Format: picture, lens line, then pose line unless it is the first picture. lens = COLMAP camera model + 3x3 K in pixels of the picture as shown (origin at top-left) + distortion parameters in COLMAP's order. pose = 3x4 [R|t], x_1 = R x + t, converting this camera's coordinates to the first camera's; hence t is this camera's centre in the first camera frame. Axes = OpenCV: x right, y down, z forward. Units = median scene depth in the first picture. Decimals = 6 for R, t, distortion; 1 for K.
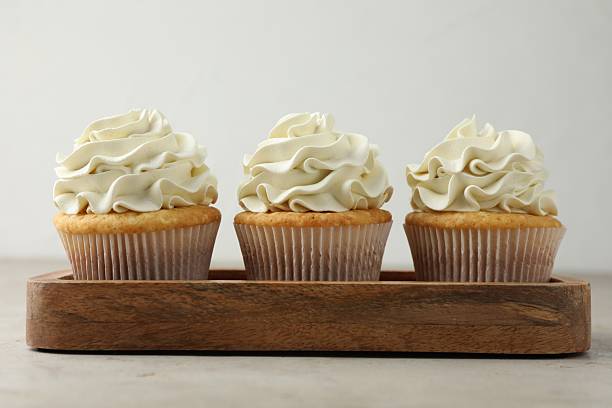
lens RADIAL K [[1003.4, 0, 306.0], [0, 1003.4, 204.0], [0, 0, 1]] dist [-0.029397, 0.111809]
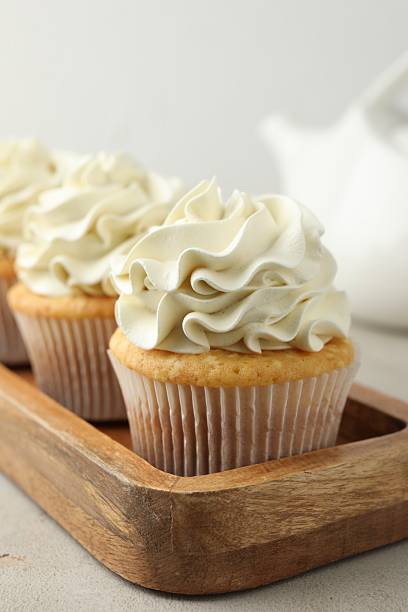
lens RADIAL K [[1003.4, 0, 204.0], [0, 1003.4, 306.0], [0, 0, 1]] dist [-0.029397, 0.111809]
pose [[0.999631, -0.015109, -0.022557, 0.182681], [0.019649, 0.975969, 0.217020, -0.151056], [0.018736, -0.217383, 0.975906, 0.410036]]
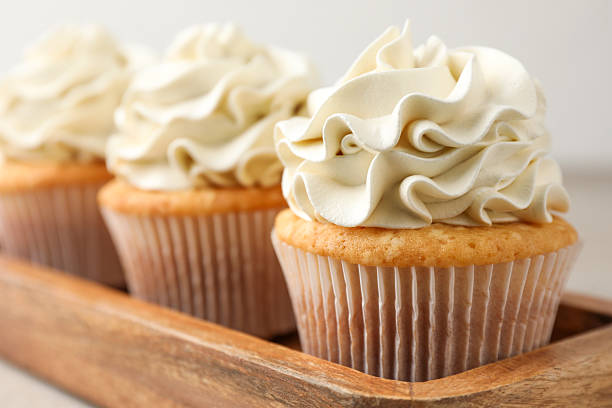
lens RADIAL K [[1003.4, 0, 306.0], [0, 1003.4, 204.0], [0, 0, 1]] dist [-0.029397, 0.111809]
pose [[0.987348, -0.048764, 0.150881, 0.039591], [0.026130, 0.988565, 0.148512, -0.077158], [-0.156398, -0.142690, 0.977333, 0.529421]]
